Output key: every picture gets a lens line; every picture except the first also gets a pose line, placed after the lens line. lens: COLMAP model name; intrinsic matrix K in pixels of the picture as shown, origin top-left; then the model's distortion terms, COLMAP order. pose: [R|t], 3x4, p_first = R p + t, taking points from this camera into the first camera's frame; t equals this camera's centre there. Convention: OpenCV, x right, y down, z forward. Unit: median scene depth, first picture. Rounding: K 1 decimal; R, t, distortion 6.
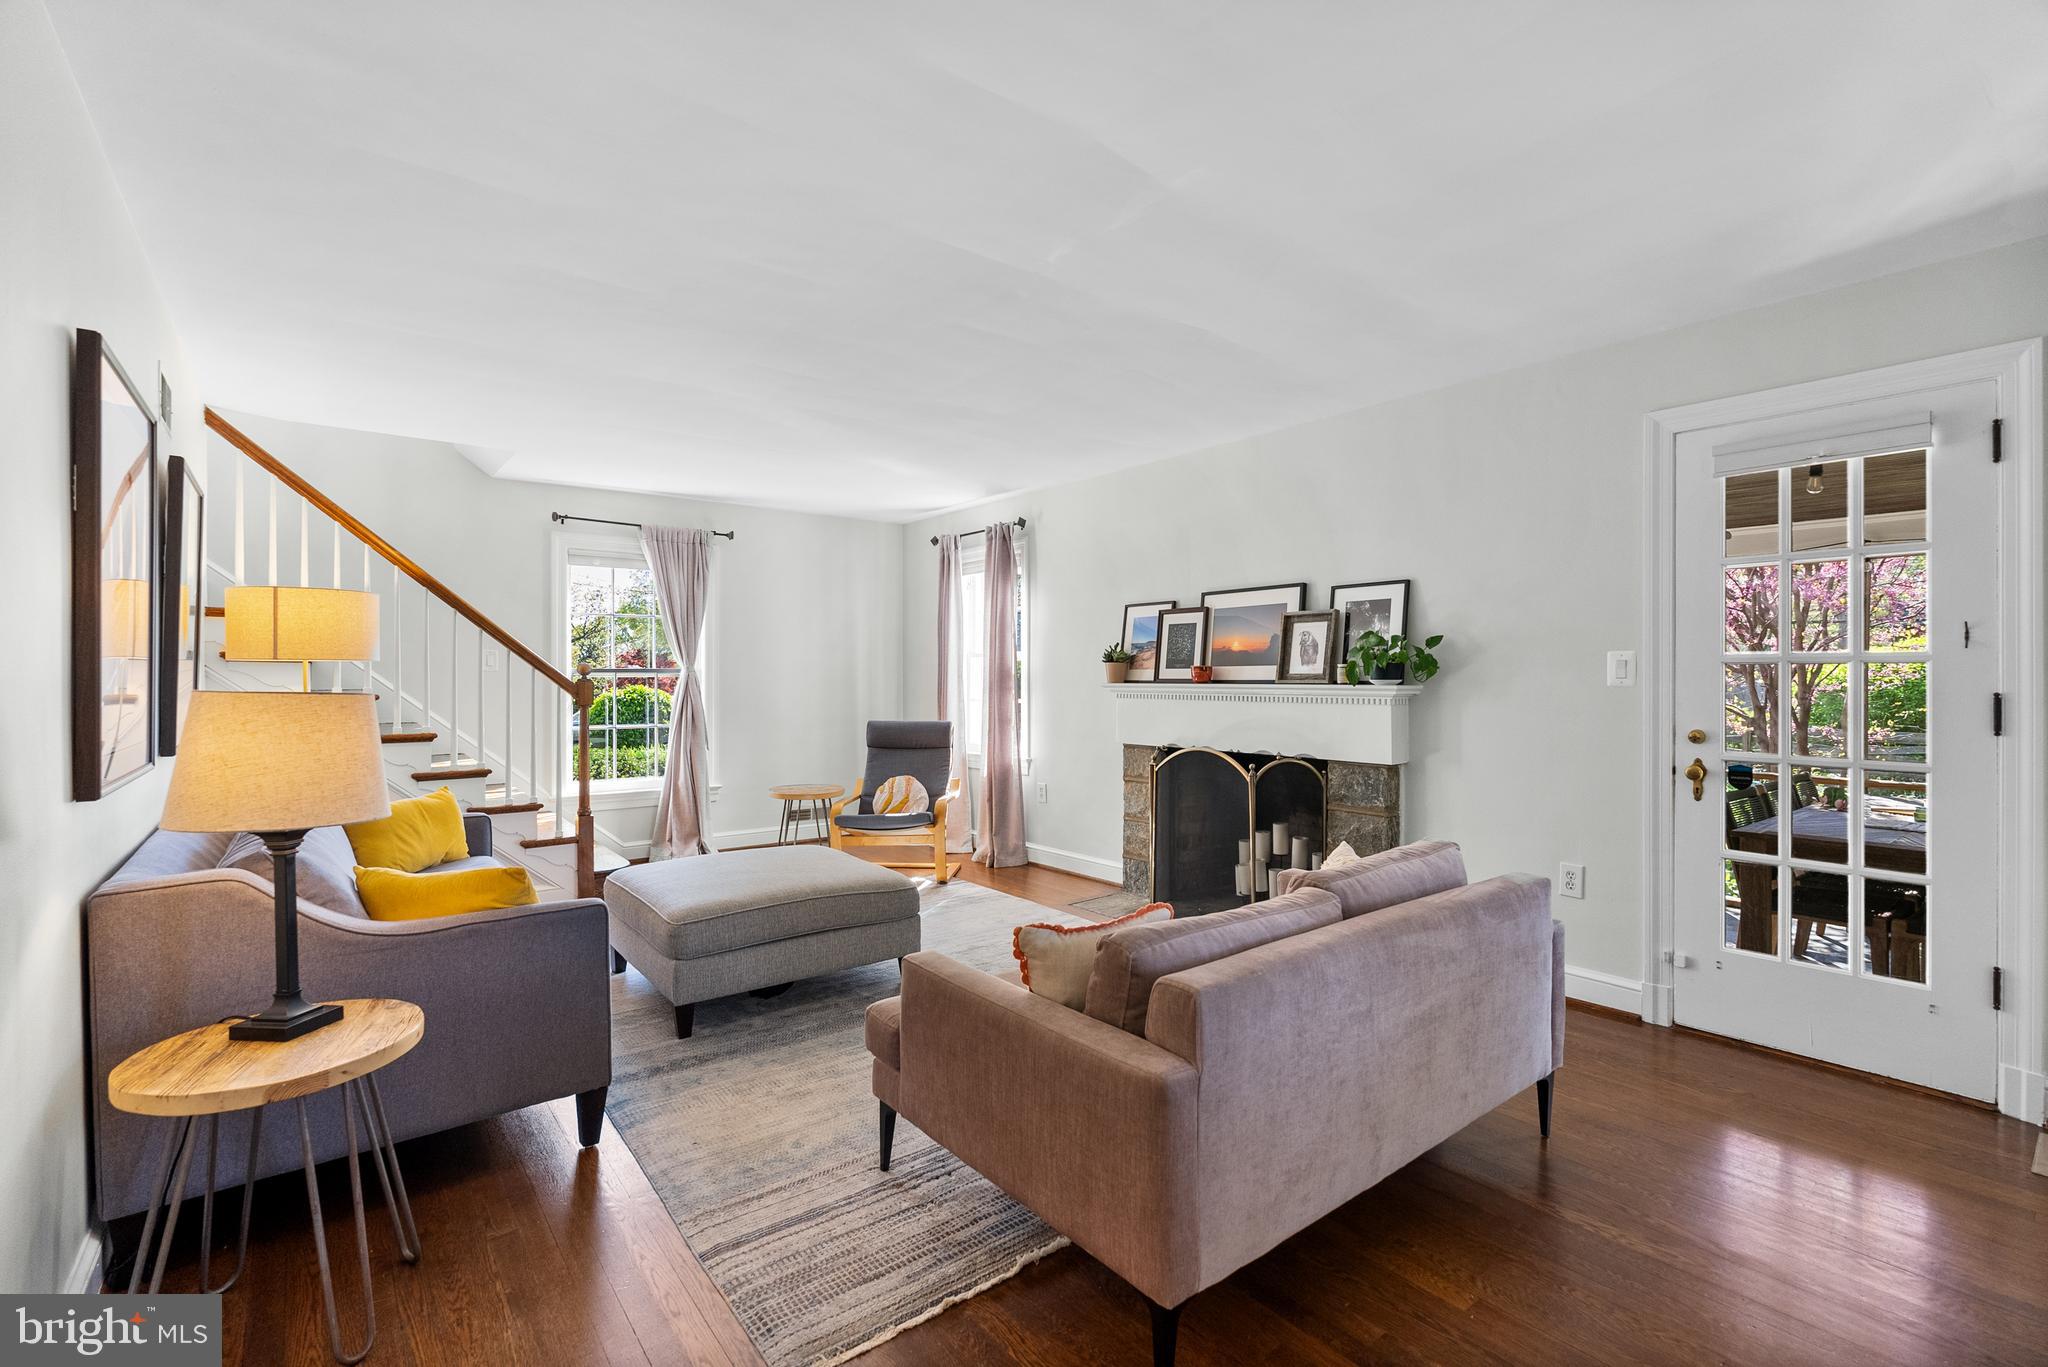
lens RADIAL K [[914.4, 0, 1027.5], [0, 914.4, 684.6], [0, 0, 1]] dist [0.002497, 0.000328]
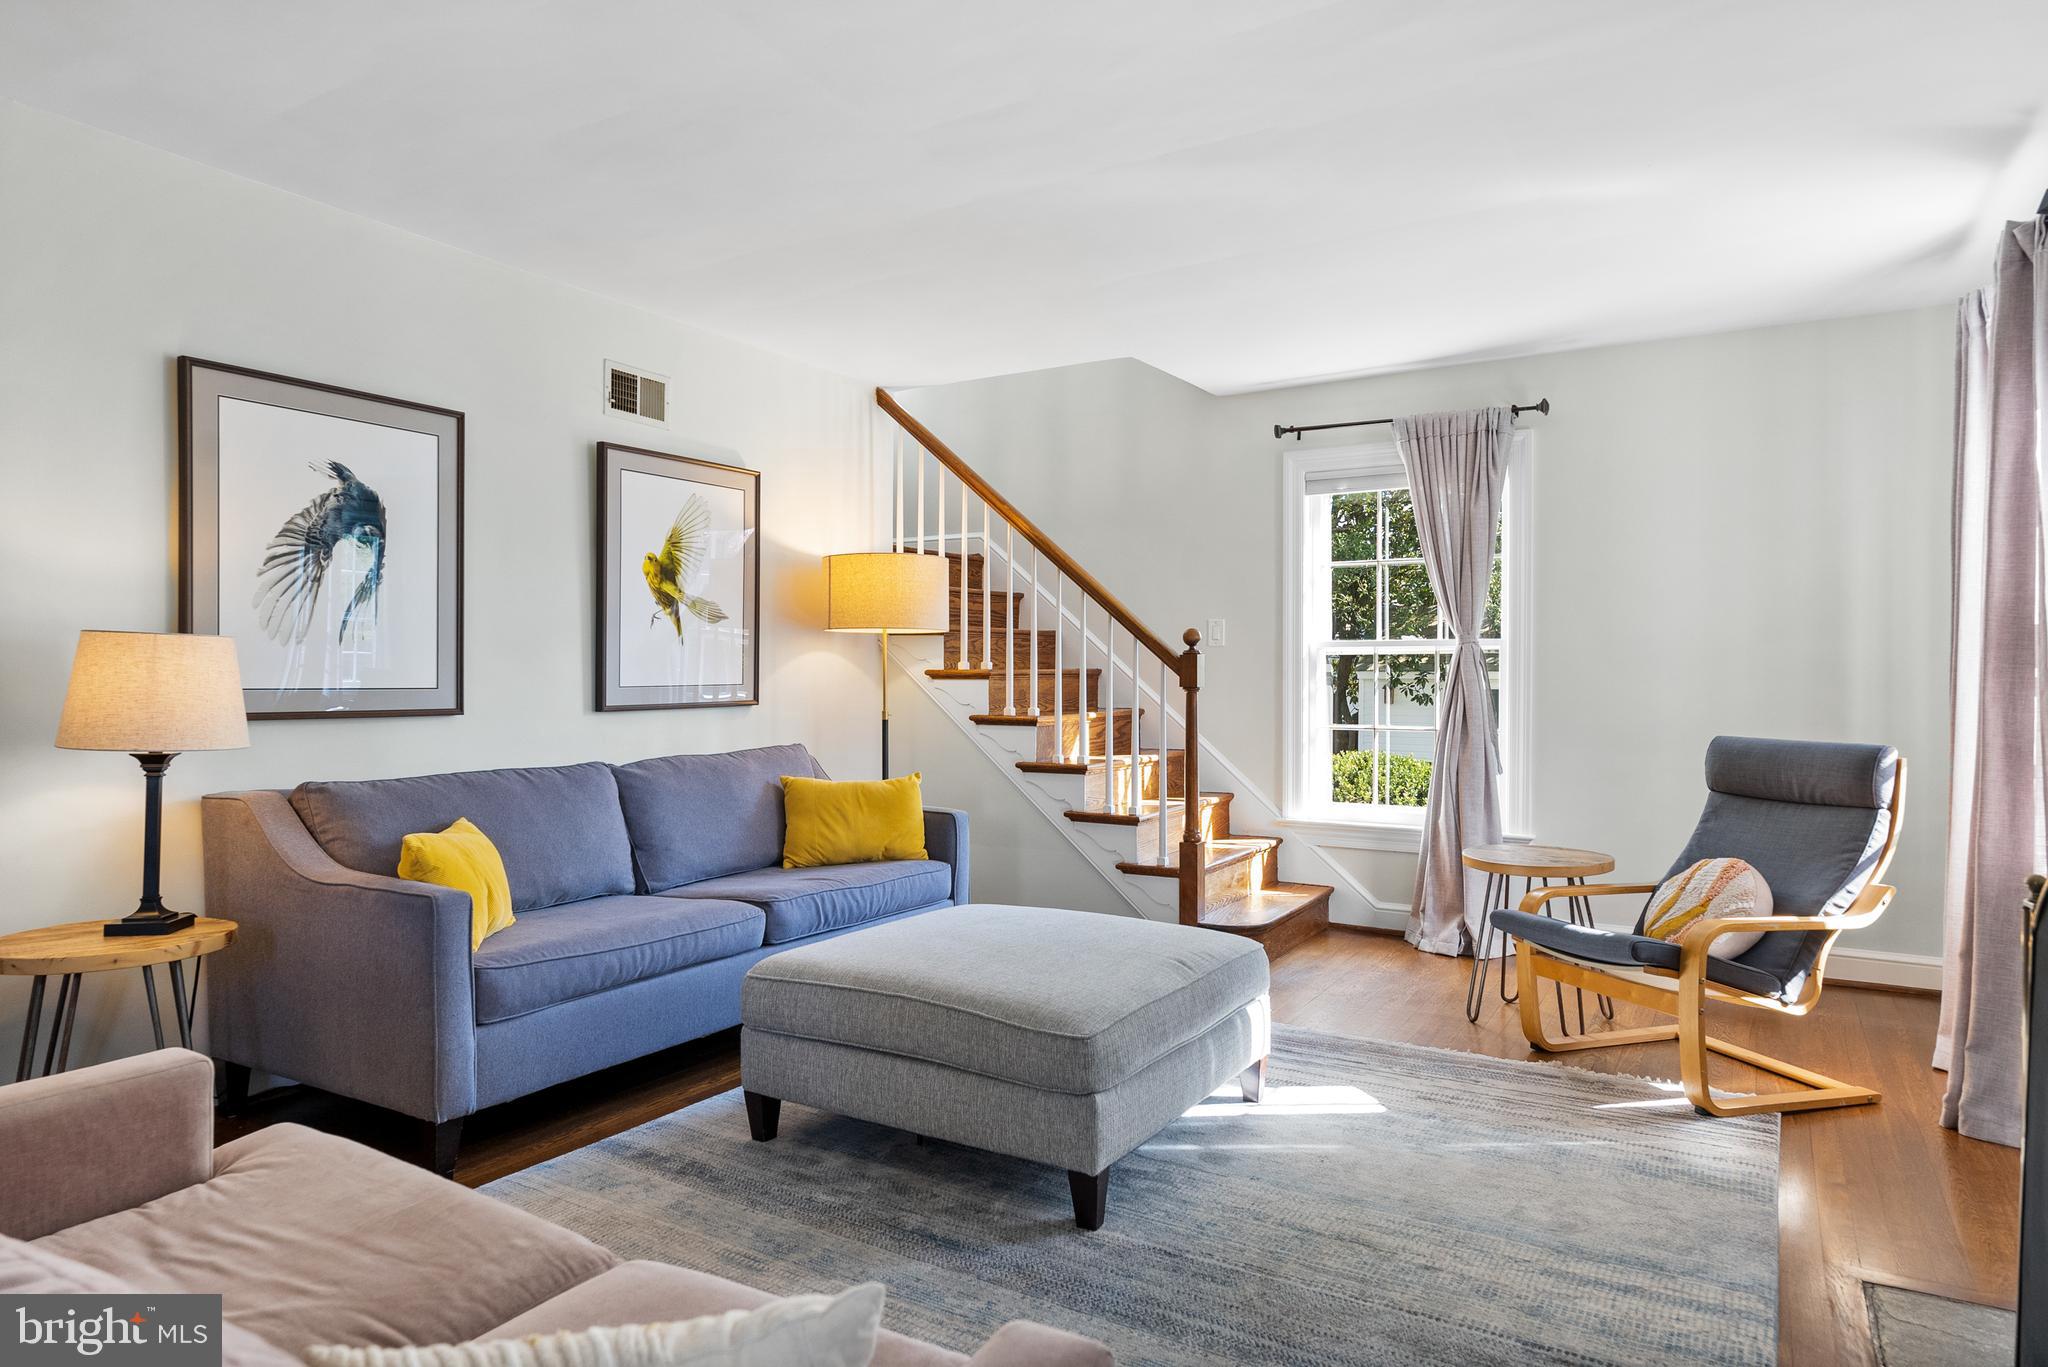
lens RADIAL K [[1219.2, 0, 1023.7], [0, 1219.2, 685.7], [0, 0, 1]] dist [-0.003054, -0.000184]
pose [[0.356276, 0.007673, -0.934349, 0.395716], [-0.012964, 0.999911, 0.003268, 0.022082], [0.934291, 0.010948, 0.356343, 0.593824]]
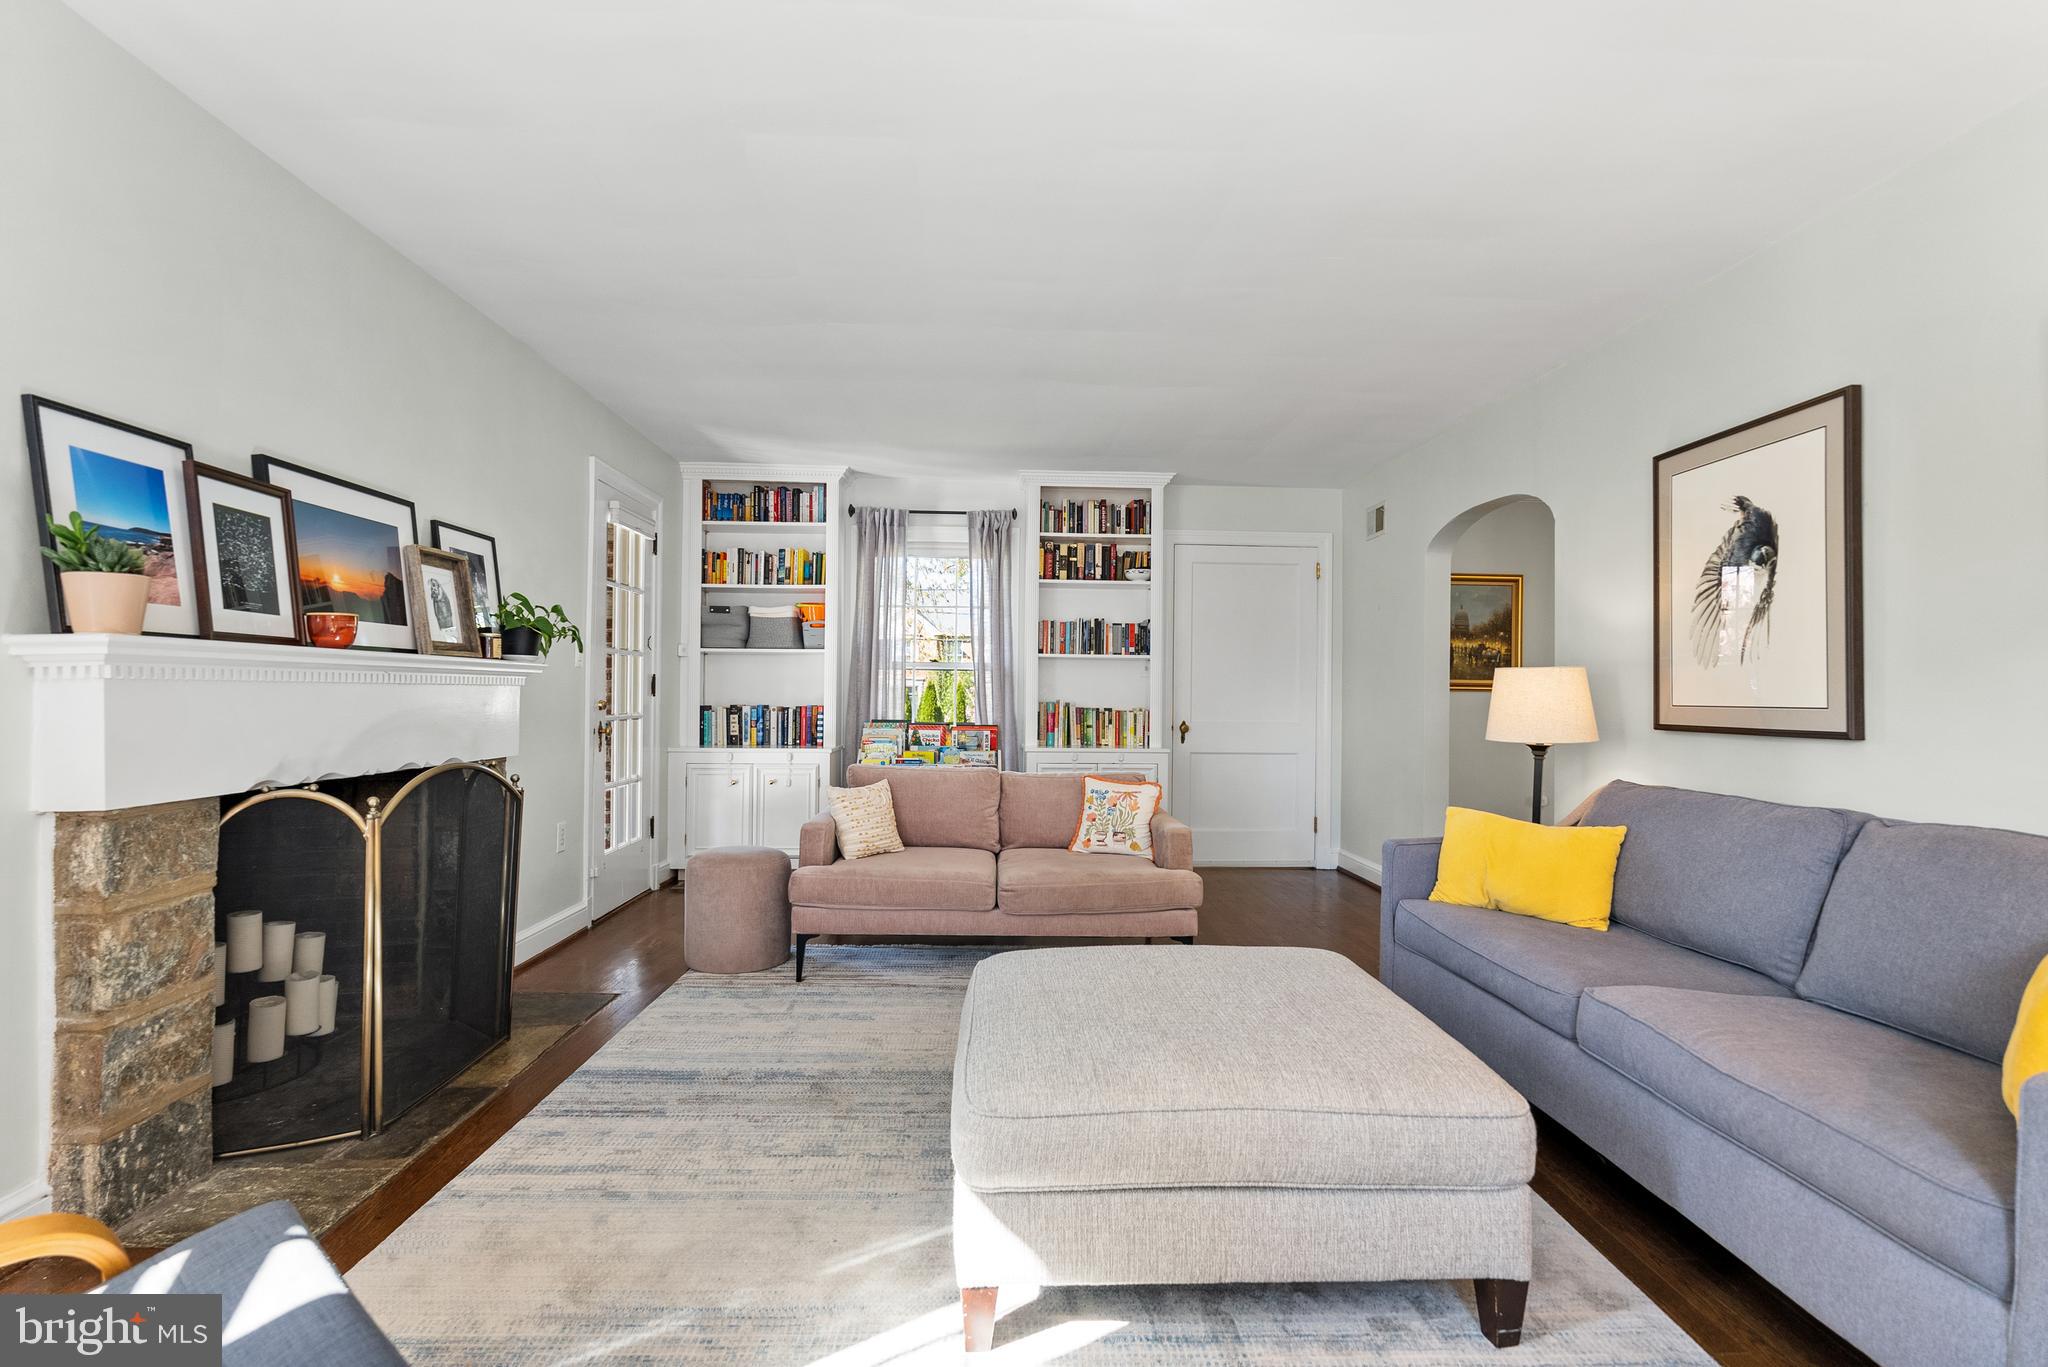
lens RADIAL K [[1020.1, 0, 1039.7], [0, 1020.1, 679.9], [0, 0, 1]] dist [-0.002609, -0.000513]
pose [[-0.805925, 0.002425, 0.592013, -0.467284], [-0.001975, 0.999975, -0.006785, 0.019206], [-0.592015, -0.006637, -0.805900, 1.265039]]
